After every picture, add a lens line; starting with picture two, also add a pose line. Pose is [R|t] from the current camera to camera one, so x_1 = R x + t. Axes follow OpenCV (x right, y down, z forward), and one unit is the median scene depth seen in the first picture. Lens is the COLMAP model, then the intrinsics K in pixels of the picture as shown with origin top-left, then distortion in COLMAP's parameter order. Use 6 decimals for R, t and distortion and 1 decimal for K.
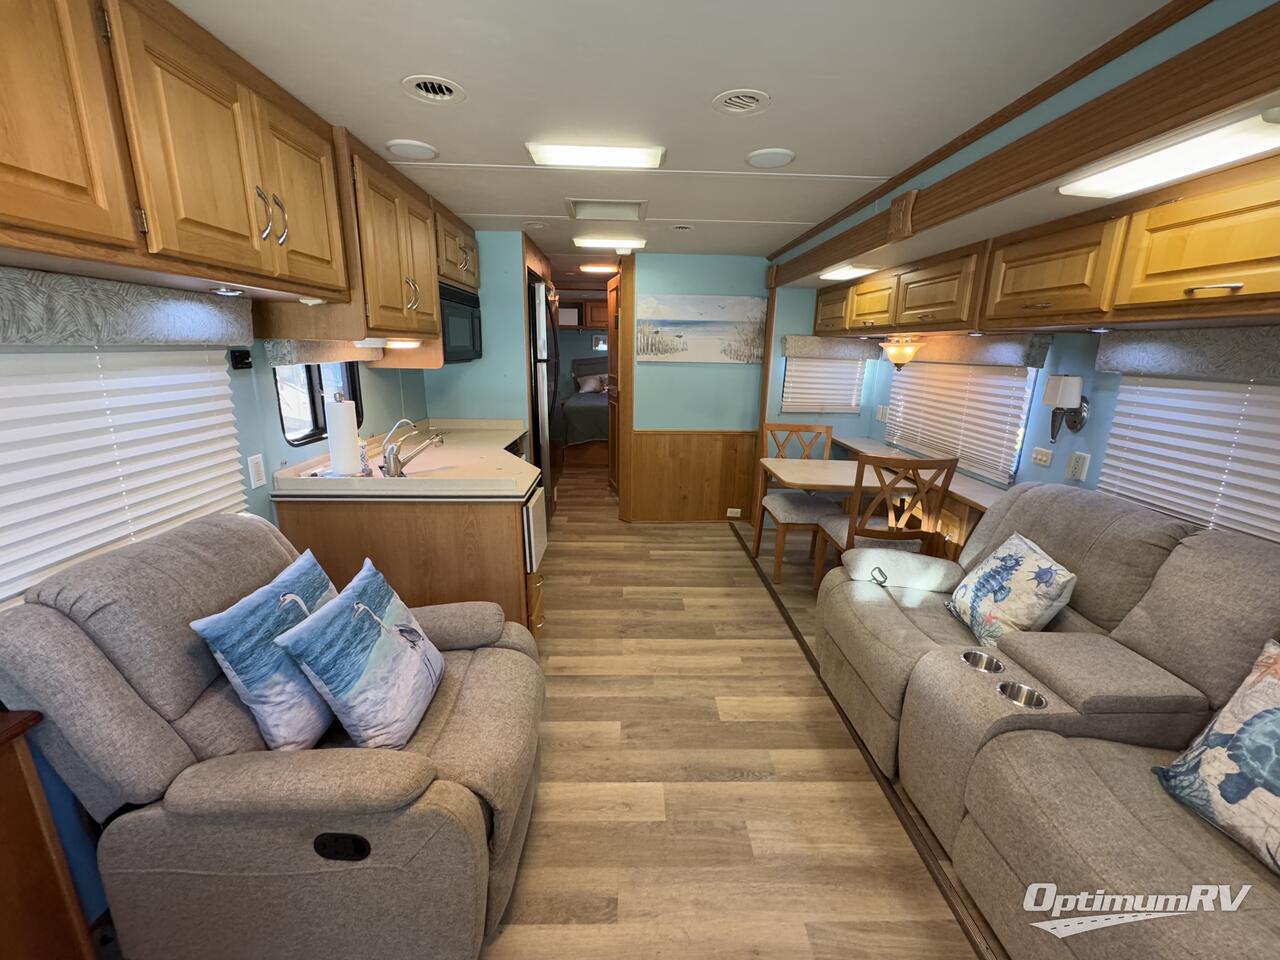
lens RADIAL K [[522.7, 0, 641.8], [0, 522.7, 479.2], [0, 0, 1]] dist [-0.003153, -0.000536]
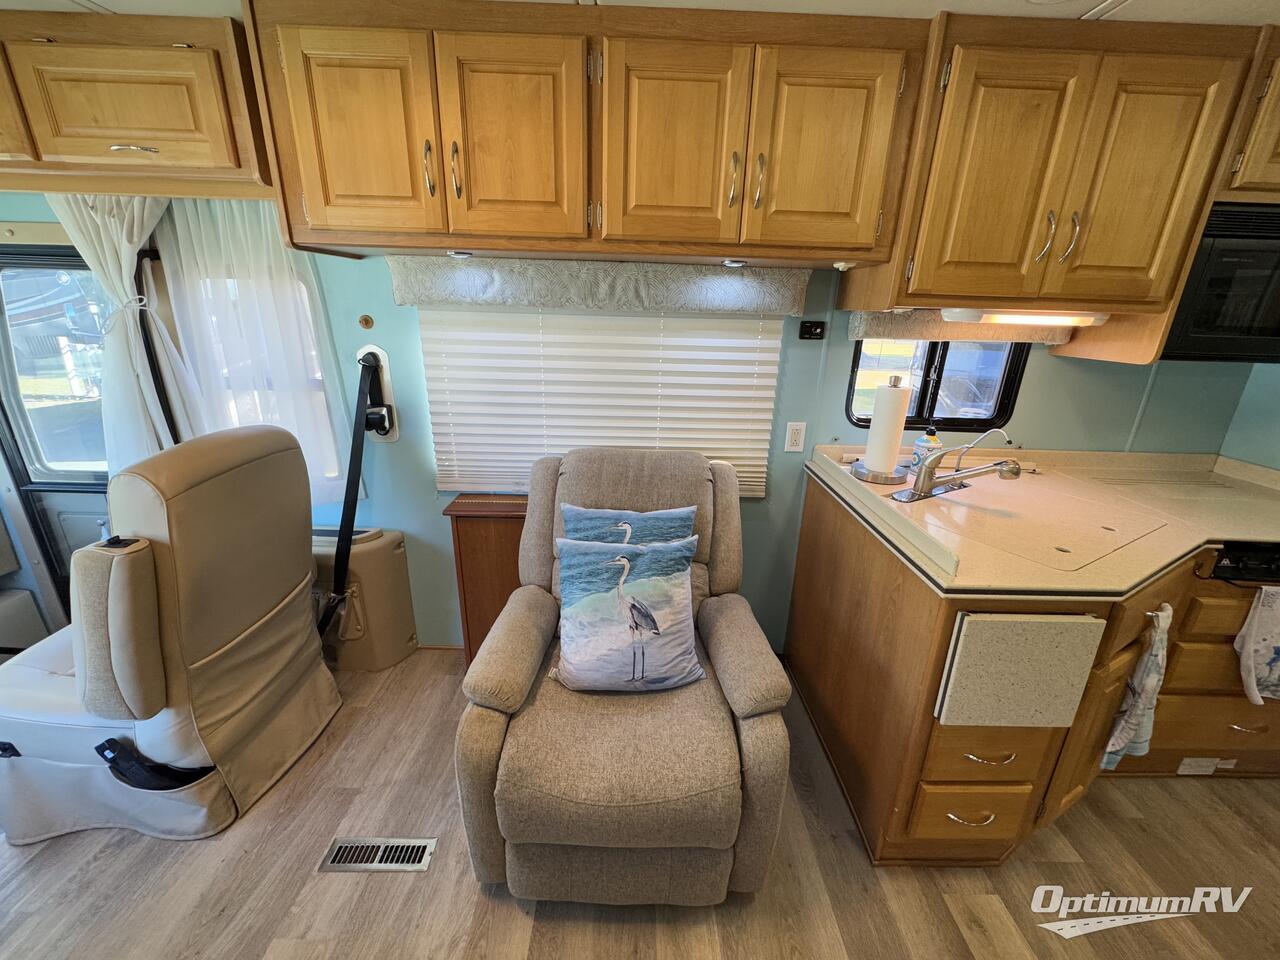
lens RADIAL K [[513.3, 0, 637.3], [0, 513.3, 480.9], [0, 0, 1]] dist [-0.003274, -0.001005]
pose [[-0.021560, 0.301172, -0.953326, 0.413471], [-0.270044, 0.916350, 0.295598, -0.226300], [0.962606, 0.263813, 0.061573, 0.949652]]
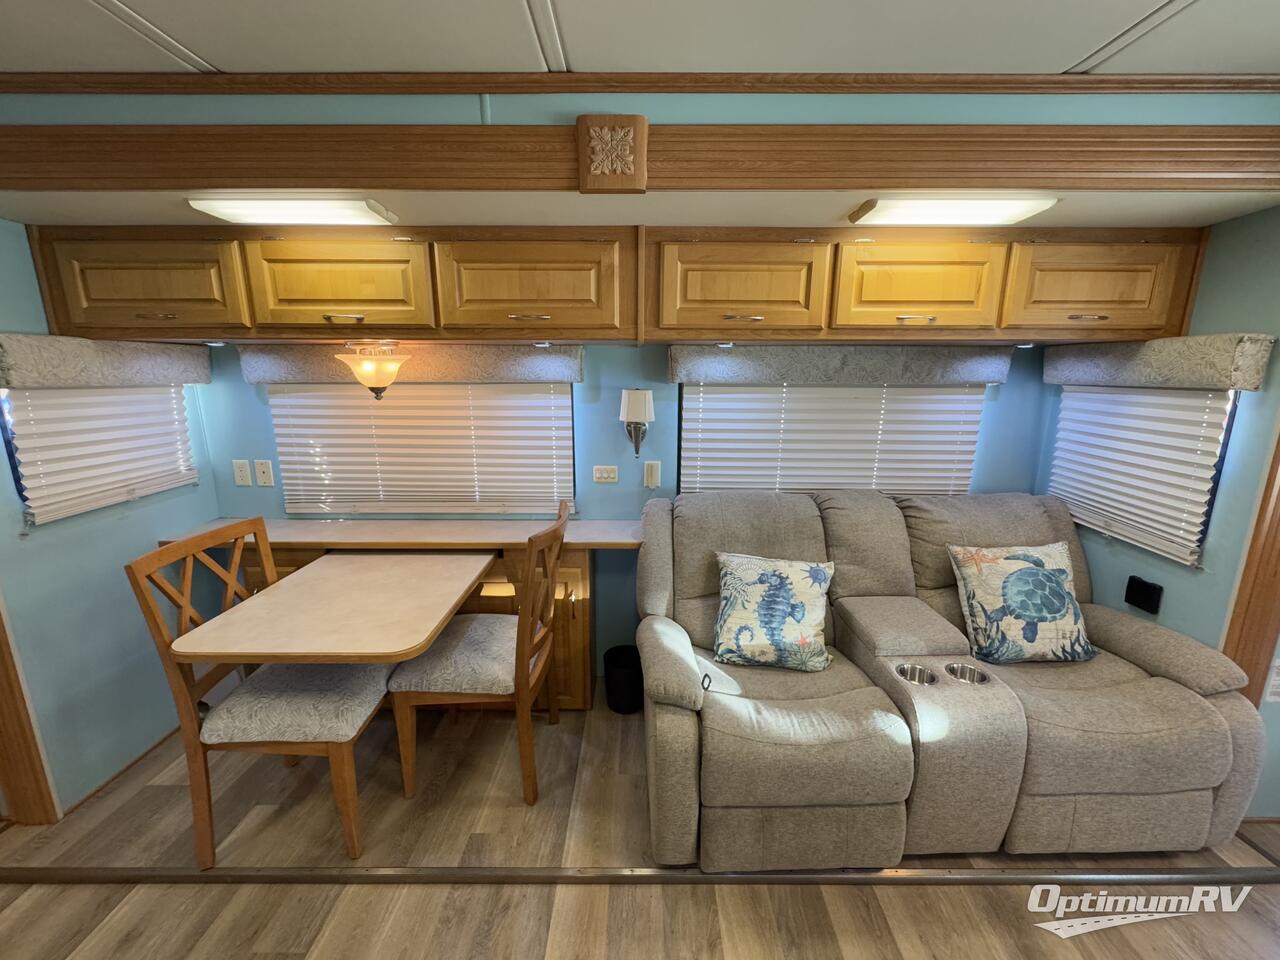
lens RADIAL K [[518.4, 0, 643.2], [0, 518.4, 478.8], [0, 0, 1]] dist [-0.000867, -0.000234]
pose [[0.026752, -0.231570, 0.972450, -0.293102], [0.243927, 0.944905, 0.218300, -0.420591], [-0.969425, 0.231367, 0.081764, 1.593781]]
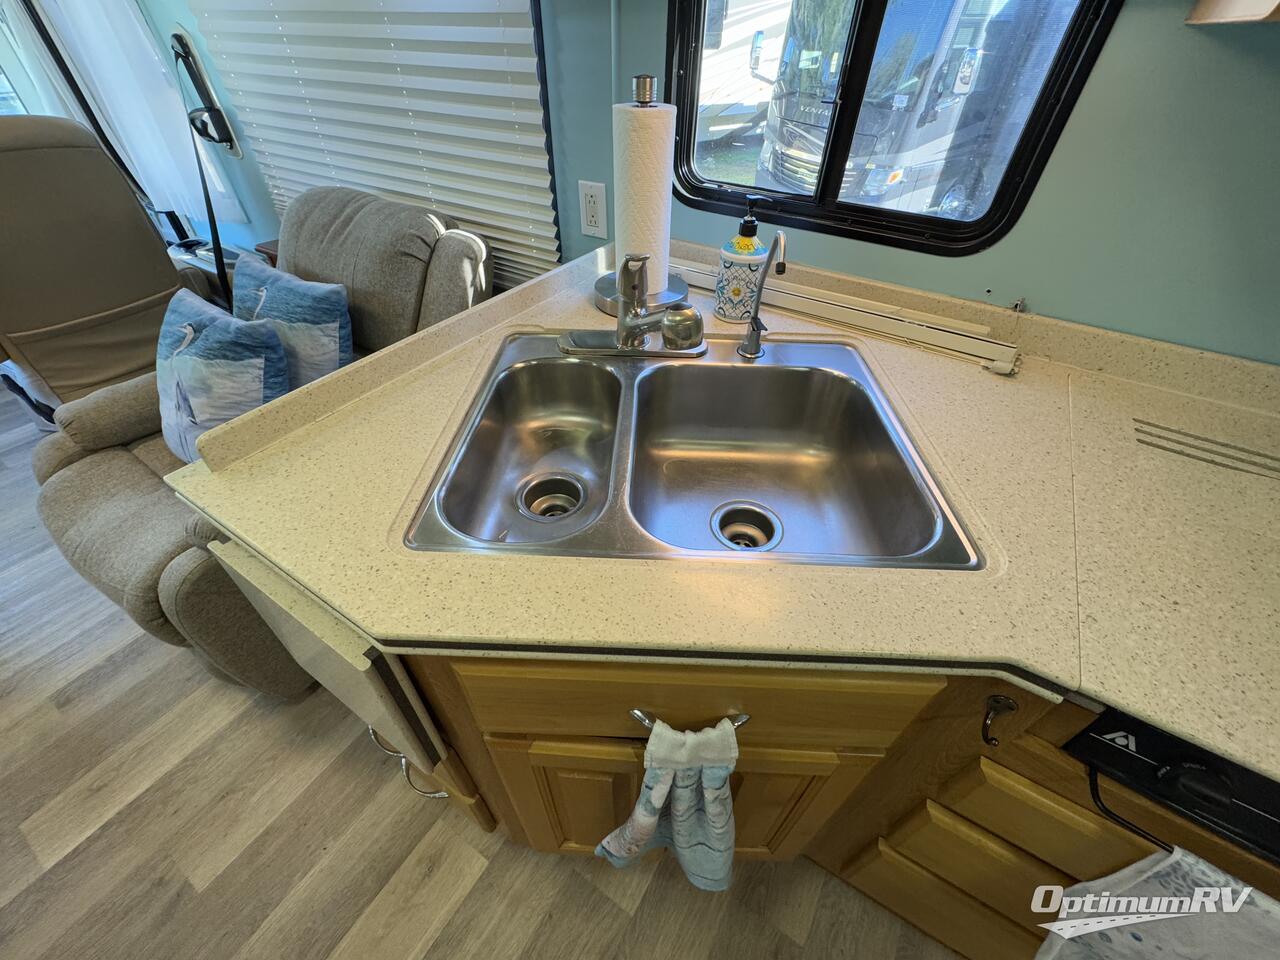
lens RADIAL K [[509.2, 0, 640.0], [0, 509.2, 480.0], [0, 0, 1]] dist [-0.002459, -0.000308]
pose [[-0.548946, 0.540781, -0.637349, -0.287564], [-0.229173, 0.635914, 0.736949, -0.401661], [0.803827, 0.550609, -0.225150, 1.989540]]
